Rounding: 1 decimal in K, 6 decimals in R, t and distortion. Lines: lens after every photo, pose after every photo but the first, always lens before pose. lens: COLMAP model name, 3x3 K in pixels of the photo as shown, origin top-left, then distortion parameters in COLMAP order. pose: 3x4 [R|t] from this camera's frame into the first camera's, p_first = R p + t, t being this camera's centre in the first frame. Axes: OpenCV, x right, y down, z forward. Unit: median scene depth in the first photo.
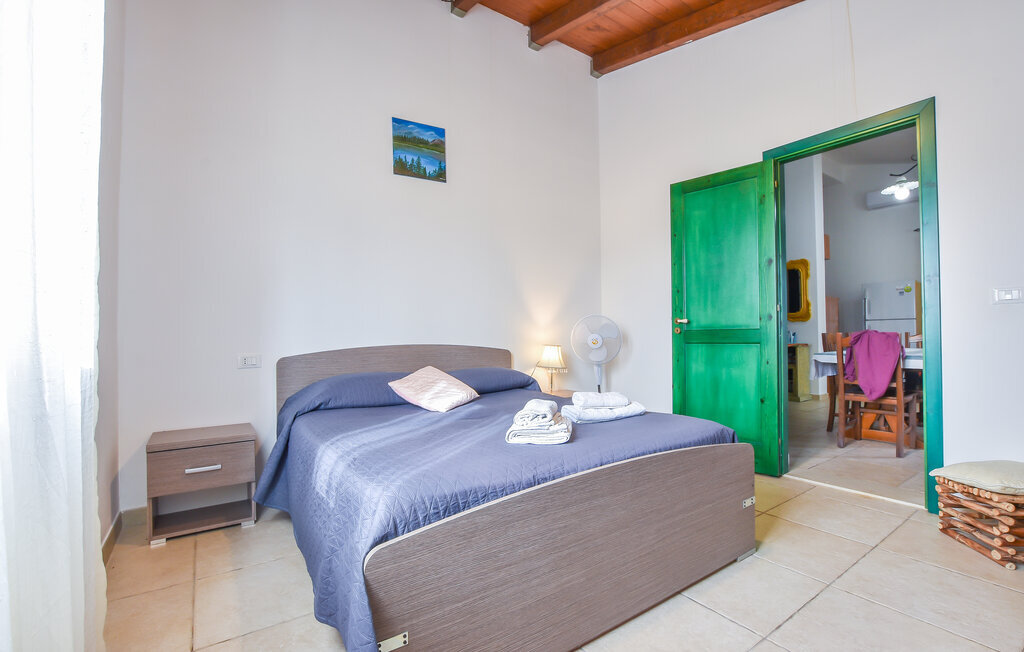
lens RADIAL K [[466.3, 0, 511.9], [0, 466.3, 327.2], [0, 0, 1]] dist [-0.000335, 0.000024]
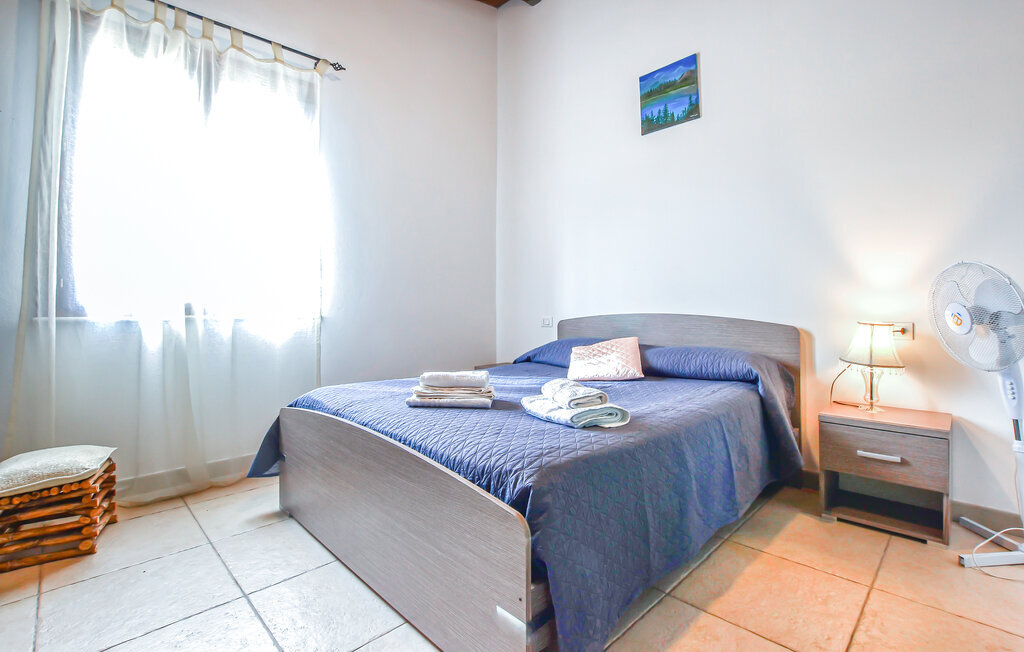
lens RADIAL K [[466.3, 0, 513.2], [0, 466.3, 317.7], [0, 0, 1]] dist [-0.000335, 0.000024]
pose [[0.206155, 0.019577, -0.978324, 0.621657], [-0.002057, 0.999806, 0.019573, 0.028140], [0.978517, -0.002023, 0.206155, 0.524129]]
